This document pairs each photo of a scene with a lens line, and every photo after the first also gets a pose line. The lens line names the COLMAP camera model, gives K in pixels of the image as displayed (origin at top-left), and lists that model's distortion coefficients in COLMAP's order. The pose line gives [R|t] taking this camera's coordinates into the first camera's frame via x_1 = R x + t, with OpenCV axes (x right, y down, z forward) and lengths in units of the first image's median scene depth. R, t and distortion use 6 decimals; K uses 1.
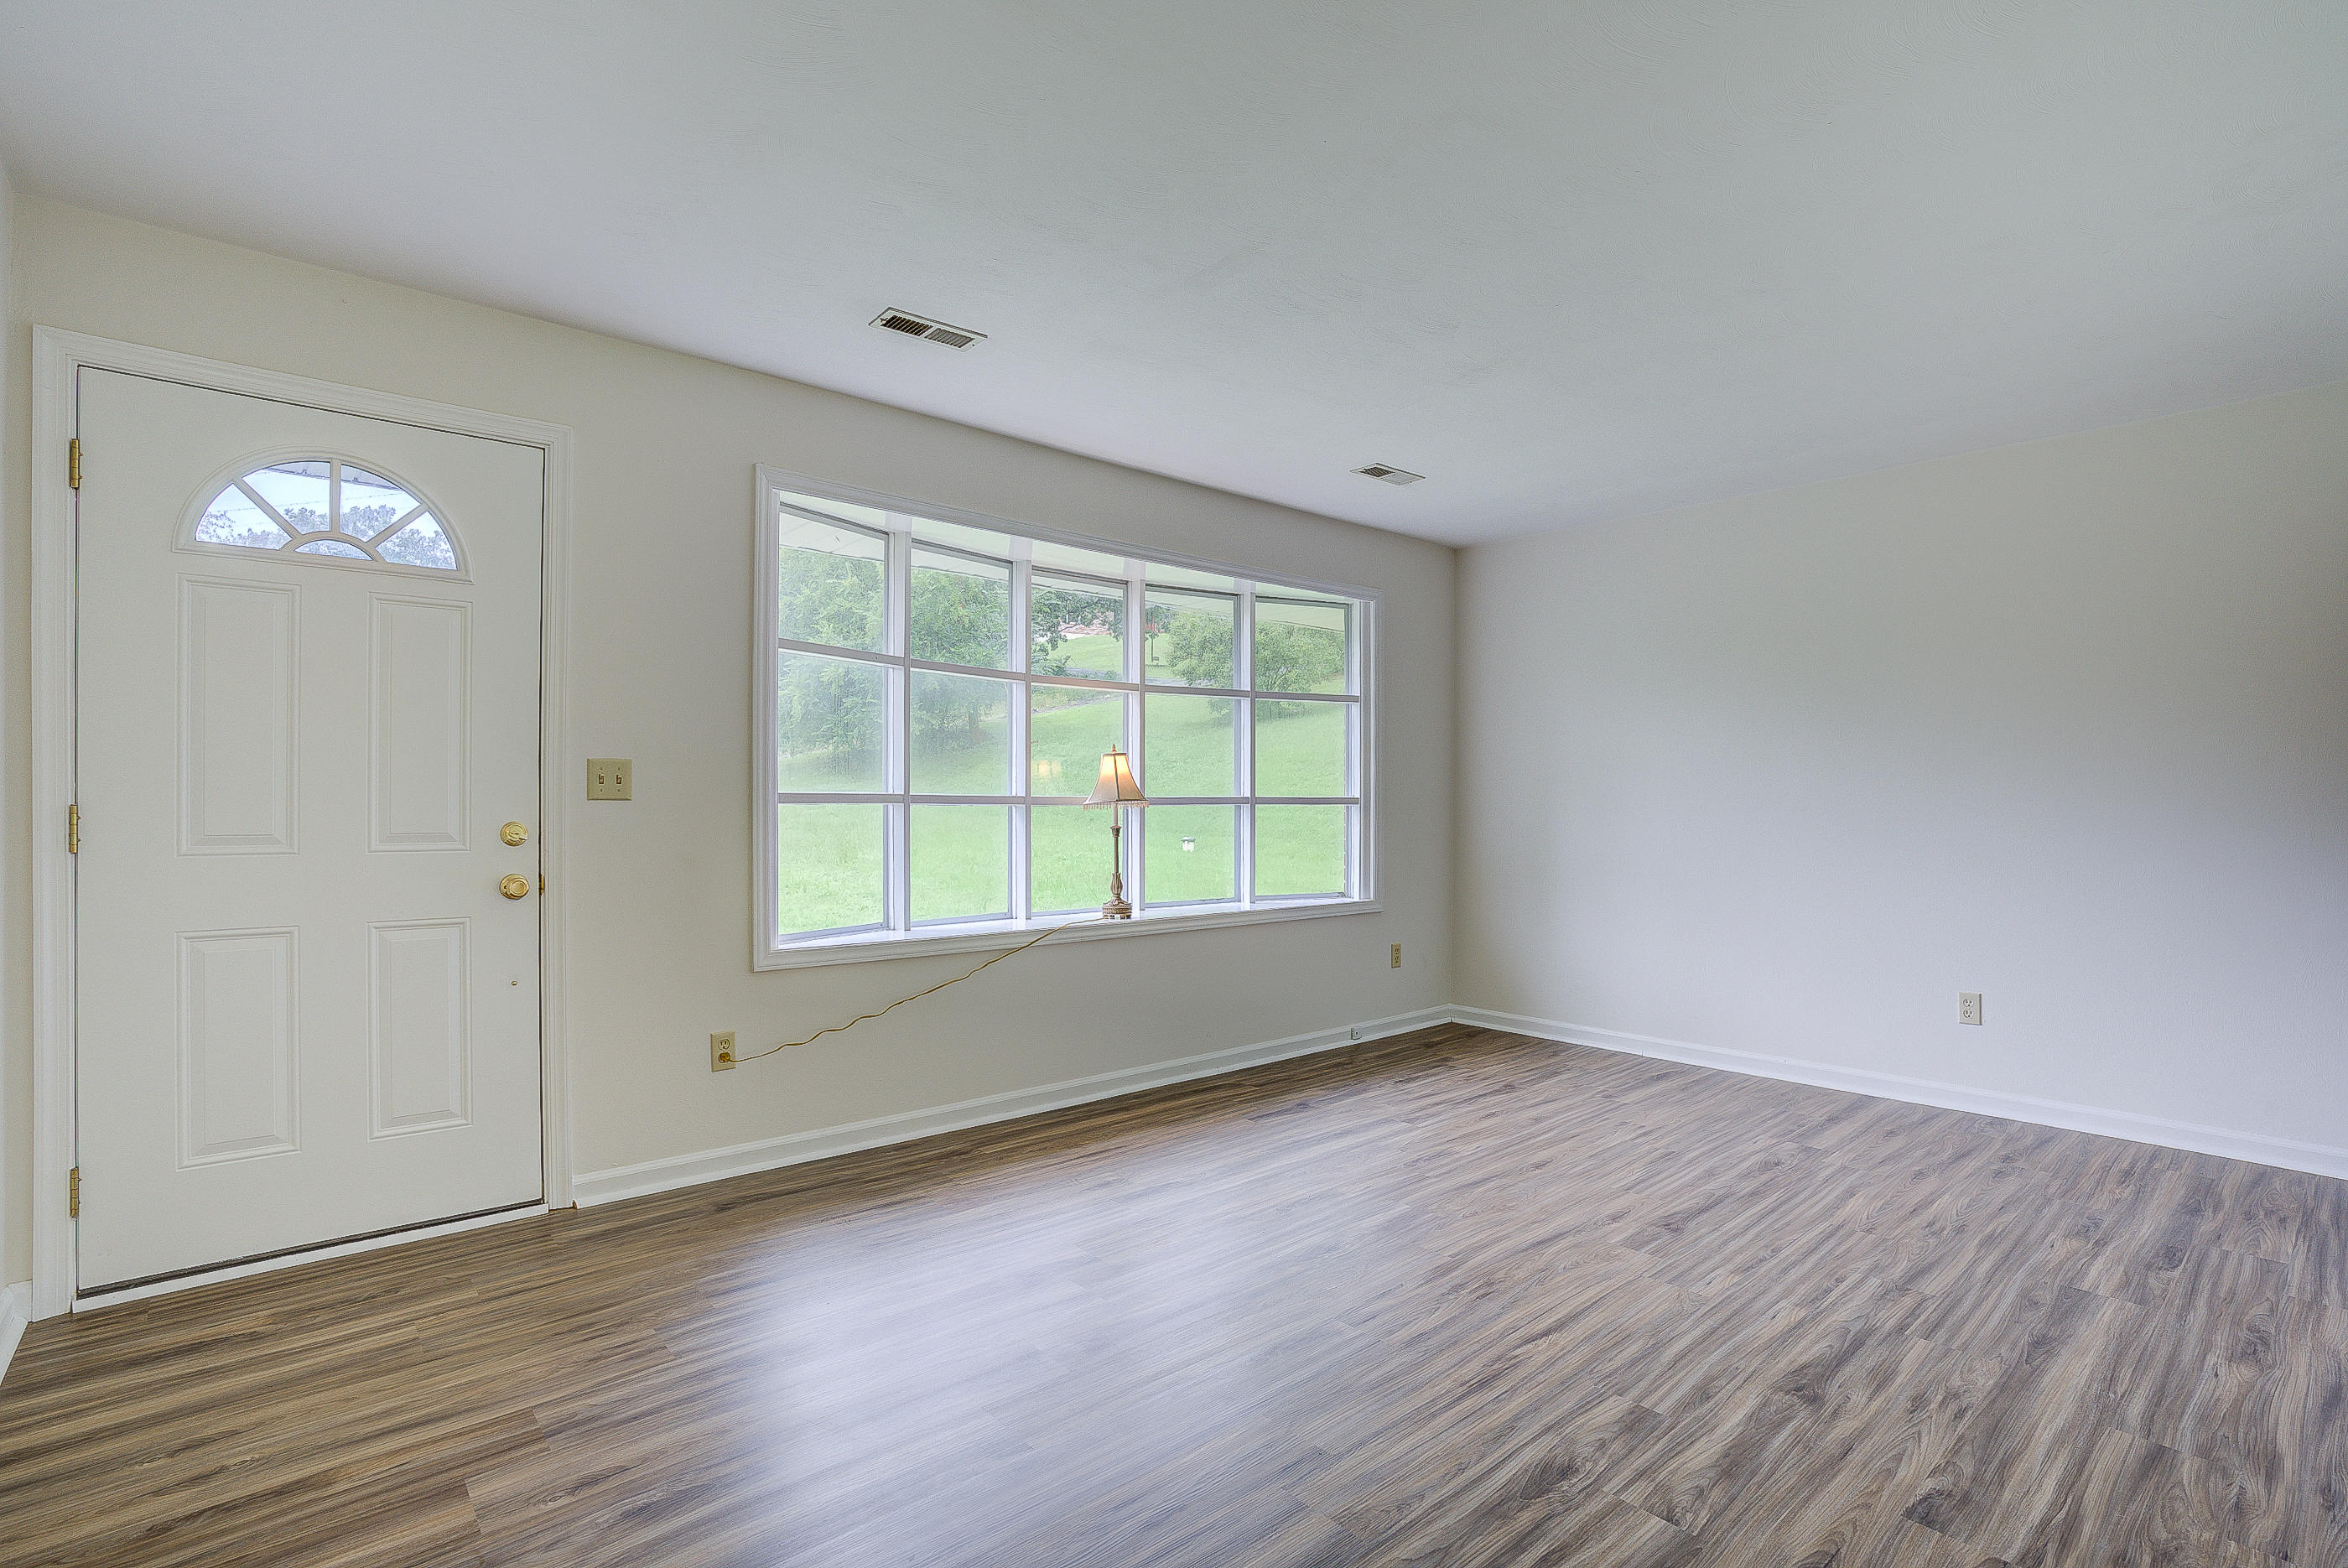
lens RADIAL K [[1092.0, 0, 1181.0], [0, 1092.0, 791.1], [0, 0, 1]] dist [-0.071137, 0.031014]
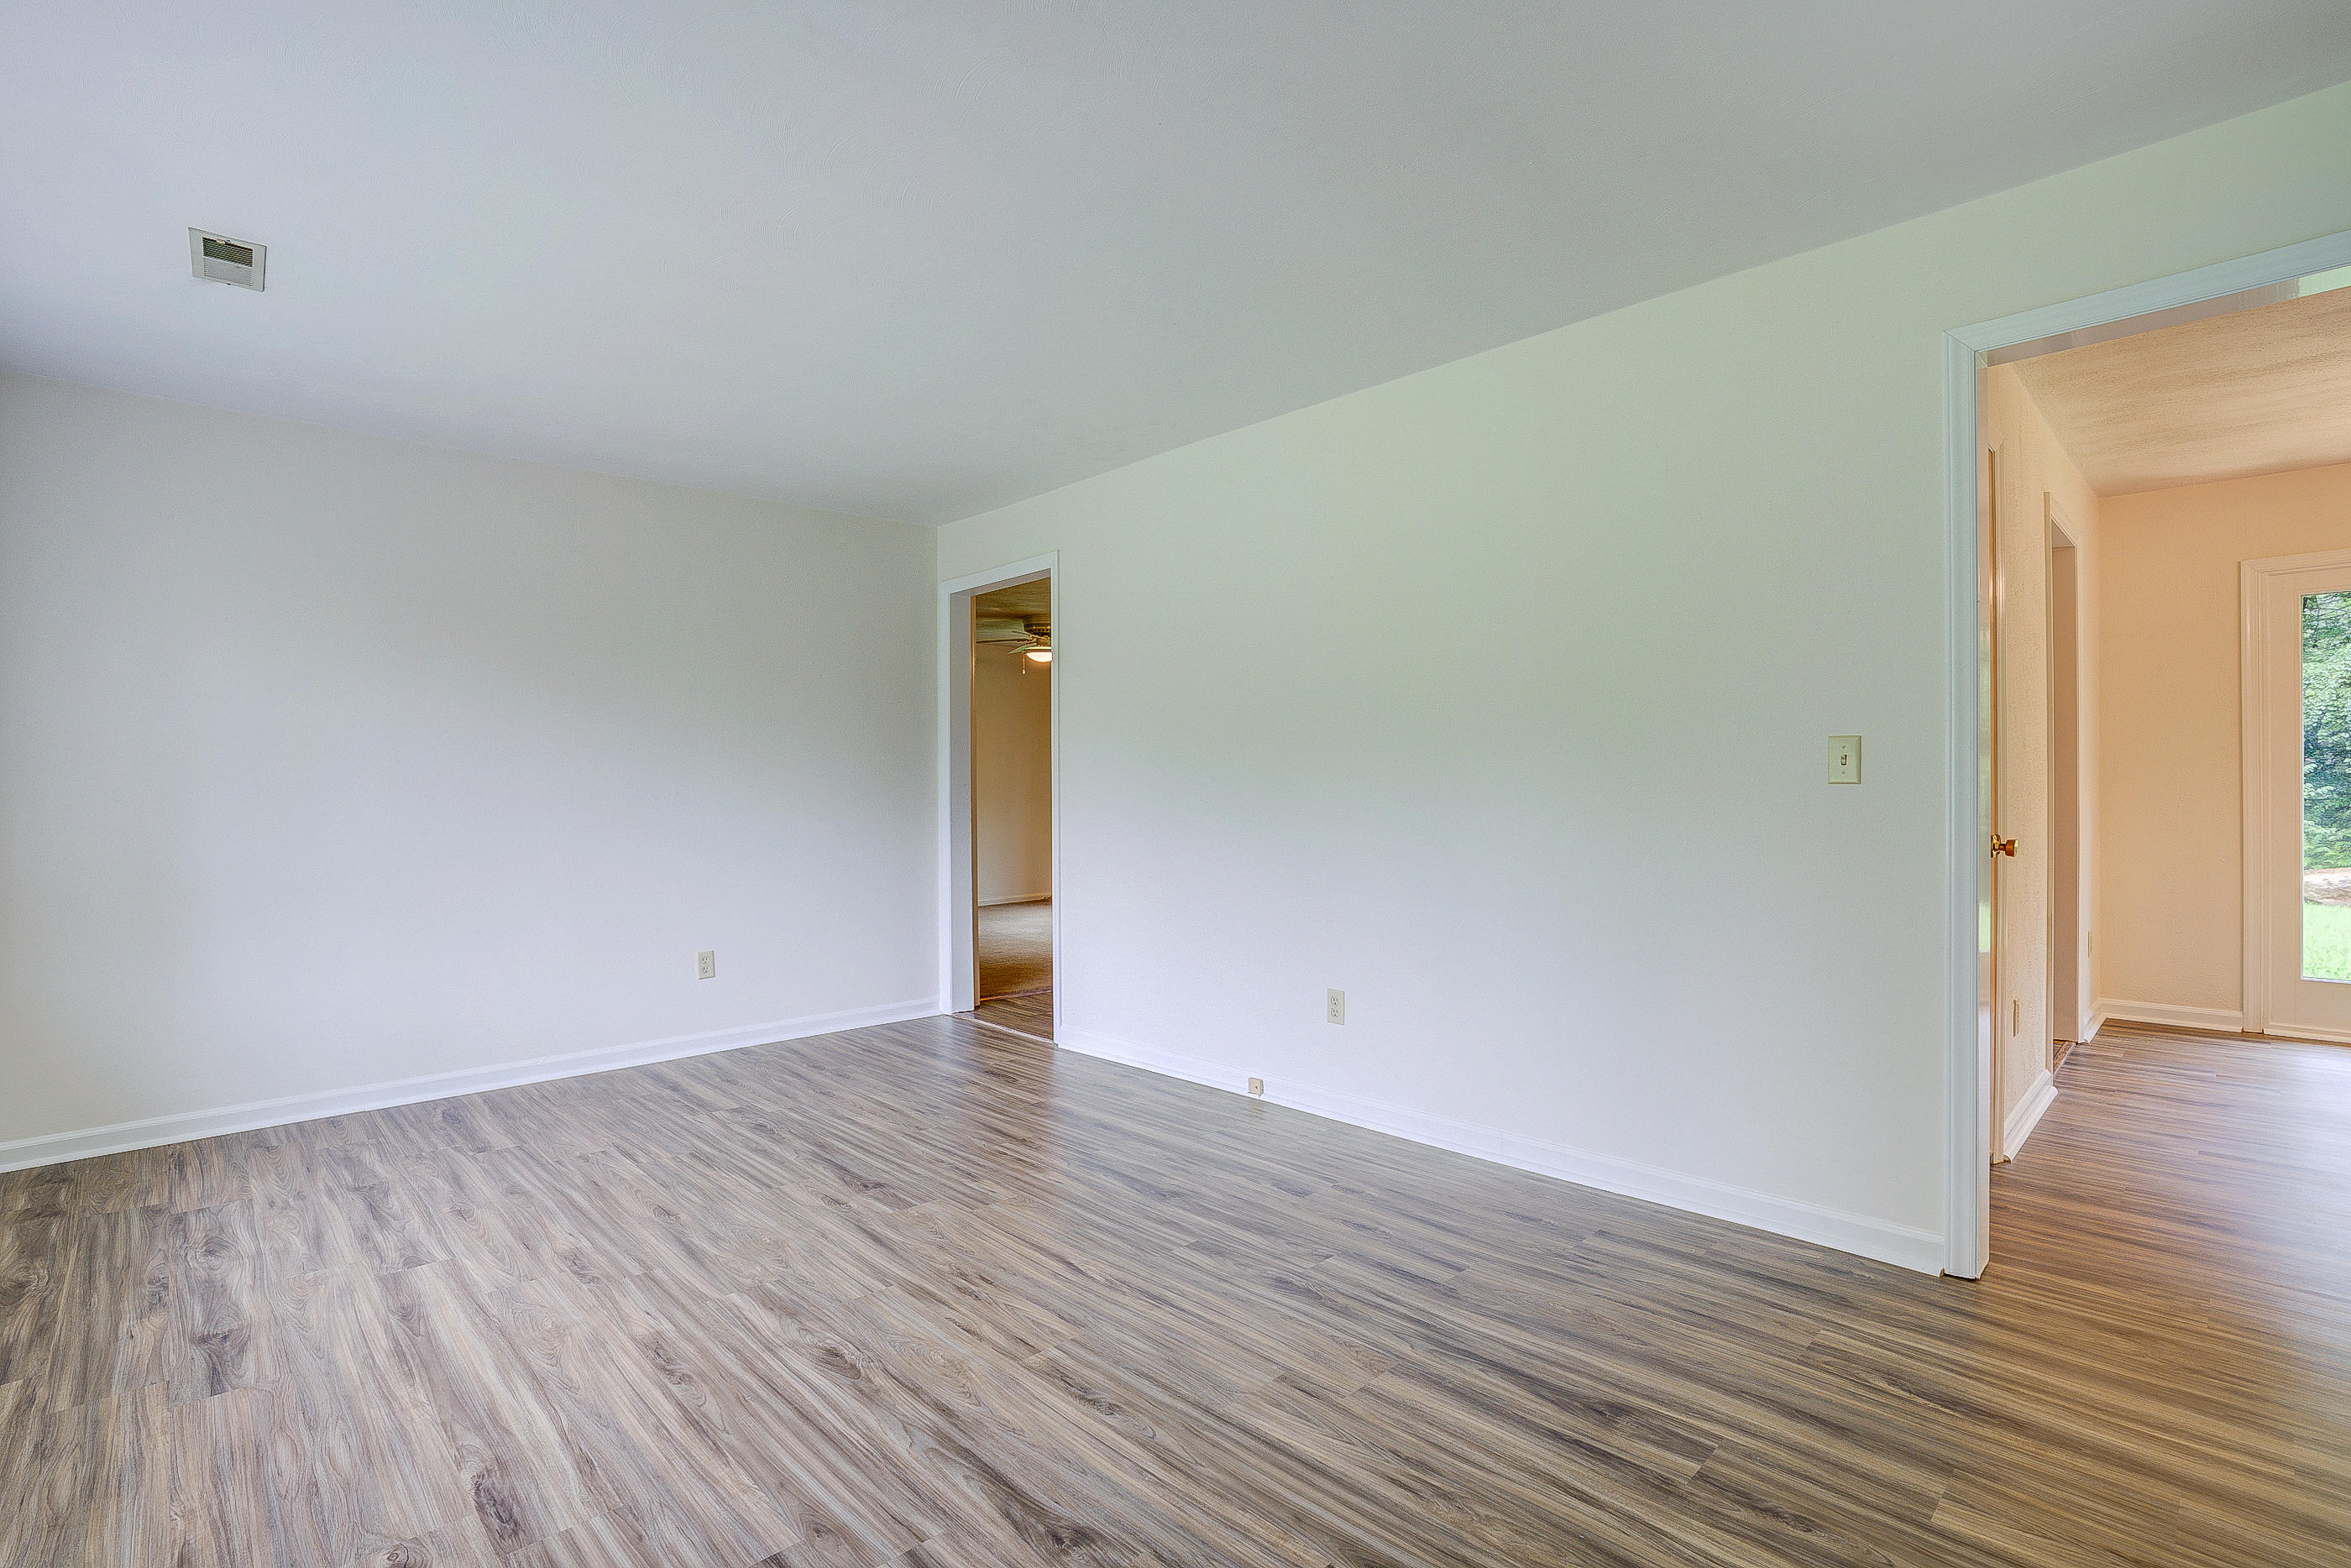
lens RADIAL K [[1120.2, 0, 1137.1], [0, 1120.2, 775.5], [0, 0, 1]] dist [-0.033979, 0.000599]
pose [[-0.016835, 0.000418, 0.999858, -0.628302], [0.002893, 0.999996, -0.000369, 0.005016], [-0.999854, 0.002886, -0.016836, 0.737737]]
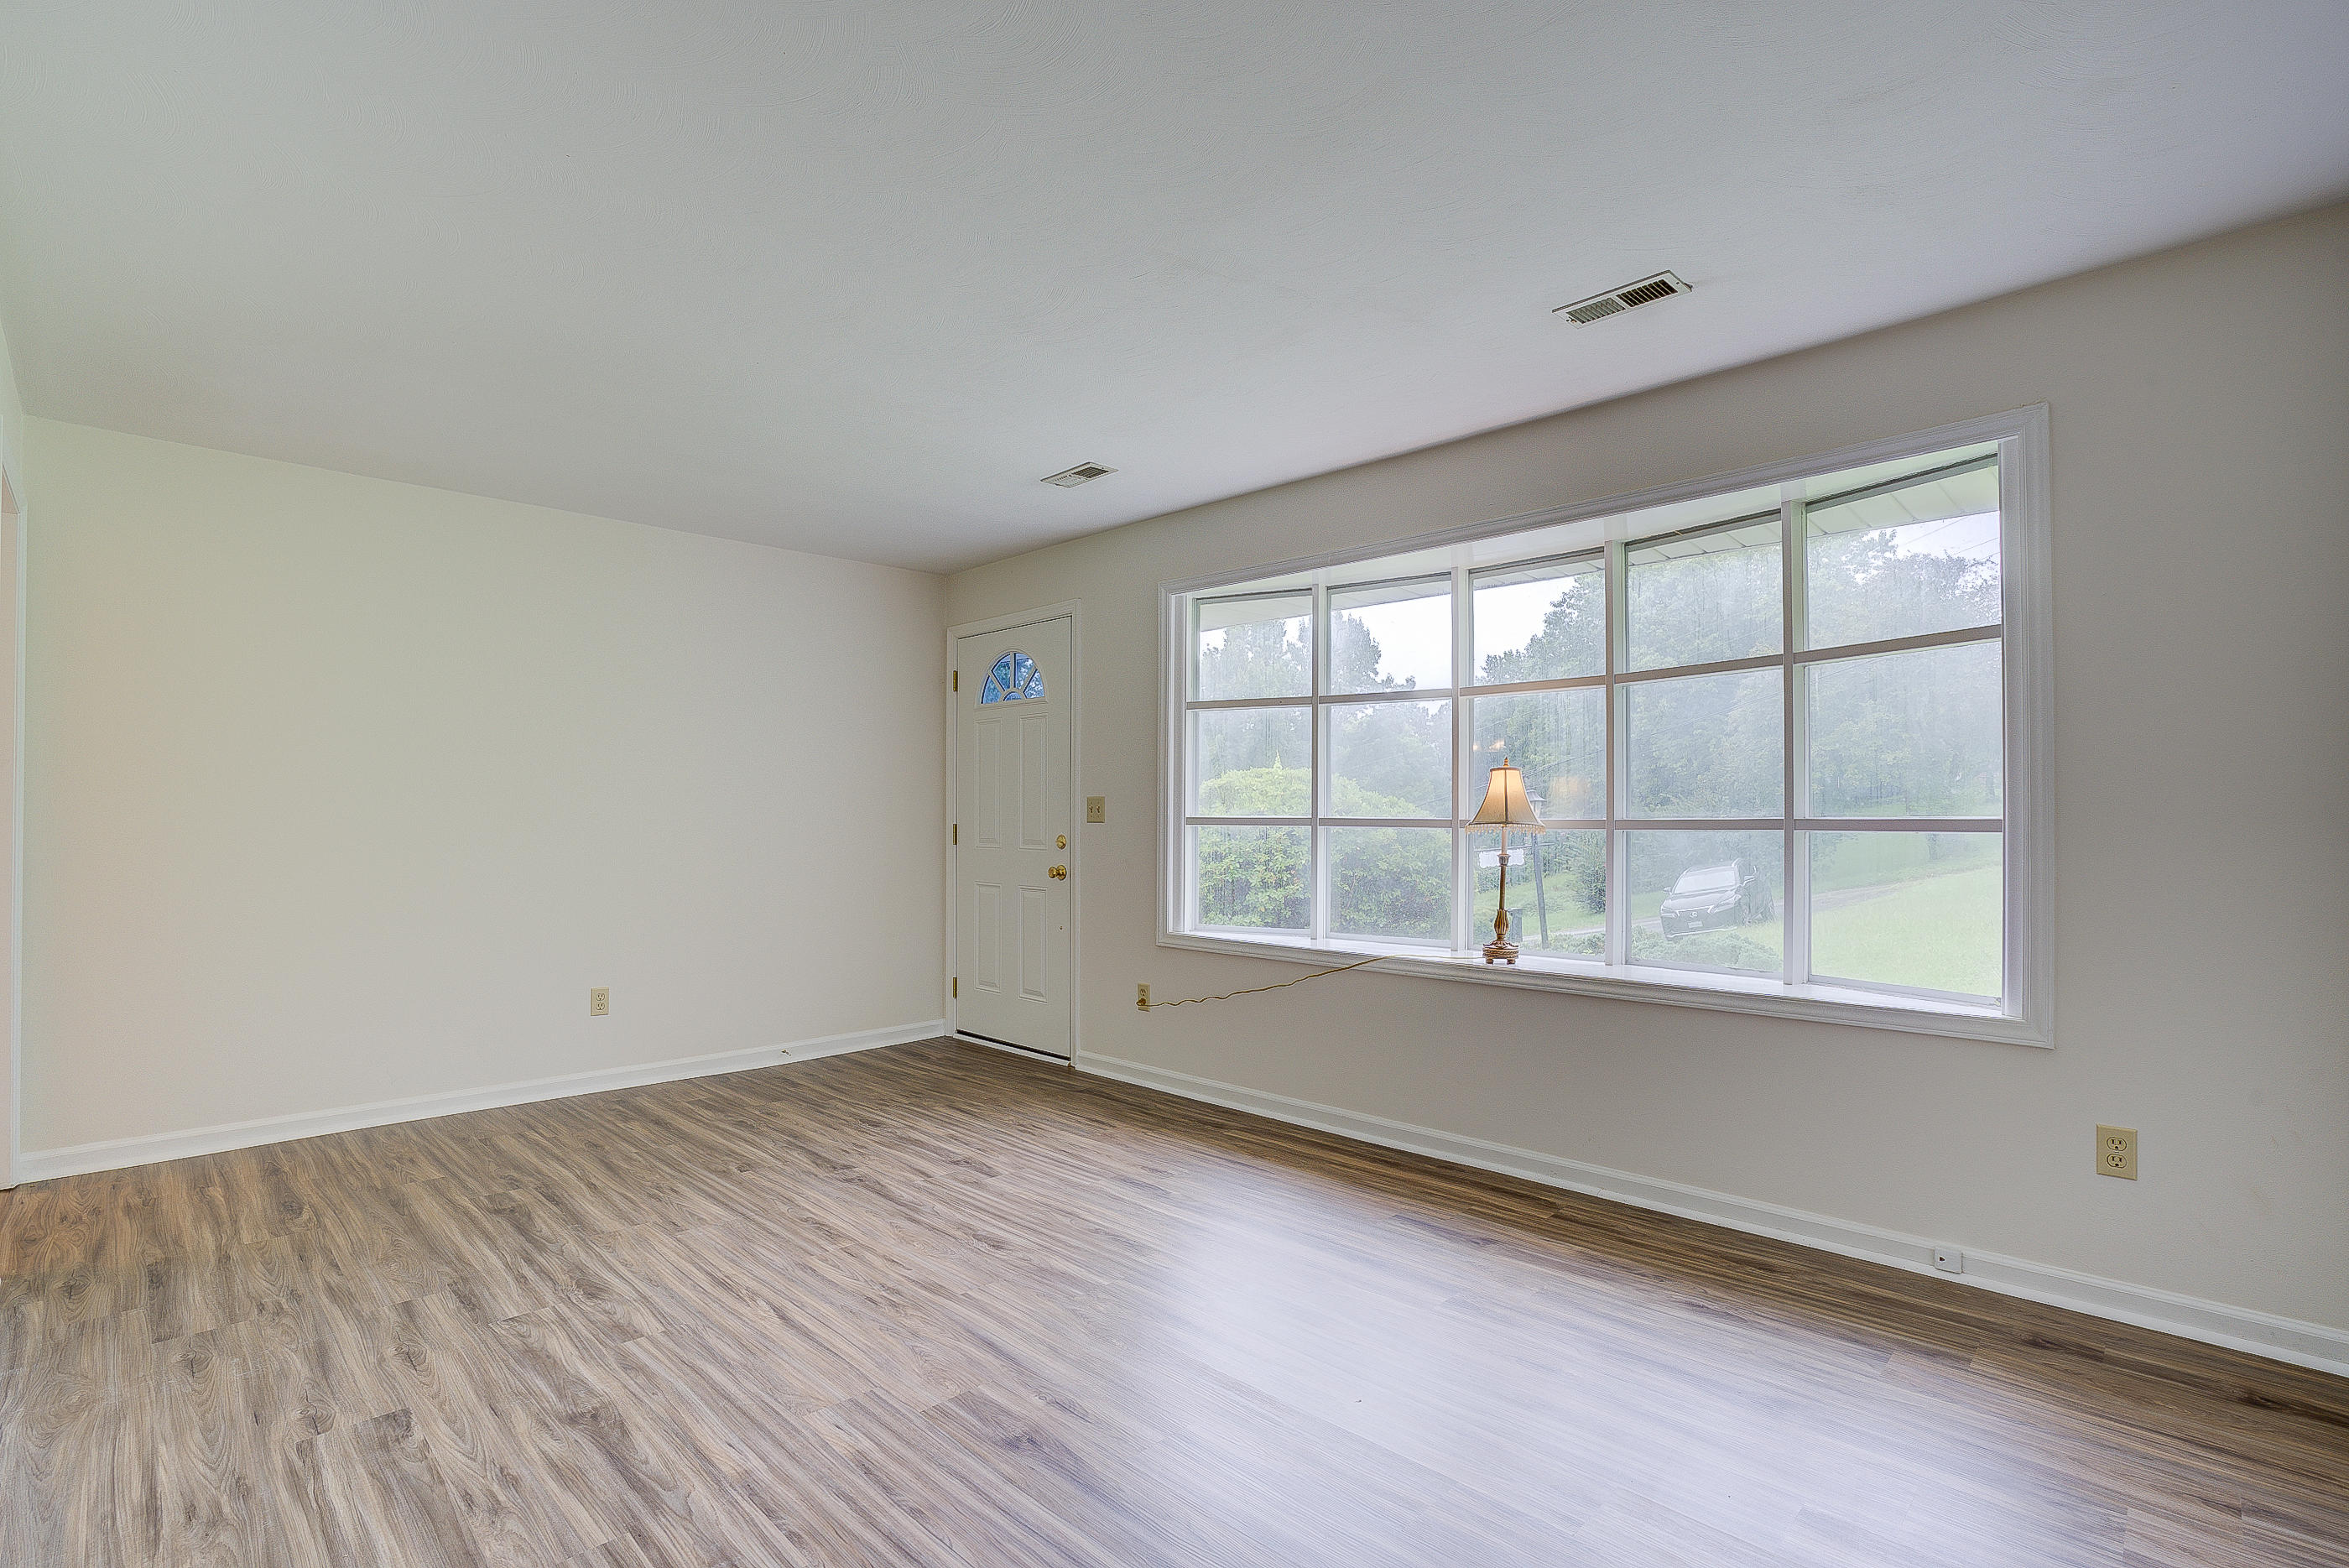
lens RADIAL K [[1092.5, 0, 1181.5], [0, 1092.5, 791.1], [0, 0, 1]] dist [-0.071137, 0.031014]
pose [[0.080896, -0.030860, -0.996245, 1.133881], [0.006399, 0.999516, -0.030441, 0.012772], [0.996702, -0.003912, 0.081055, 1.022765]]
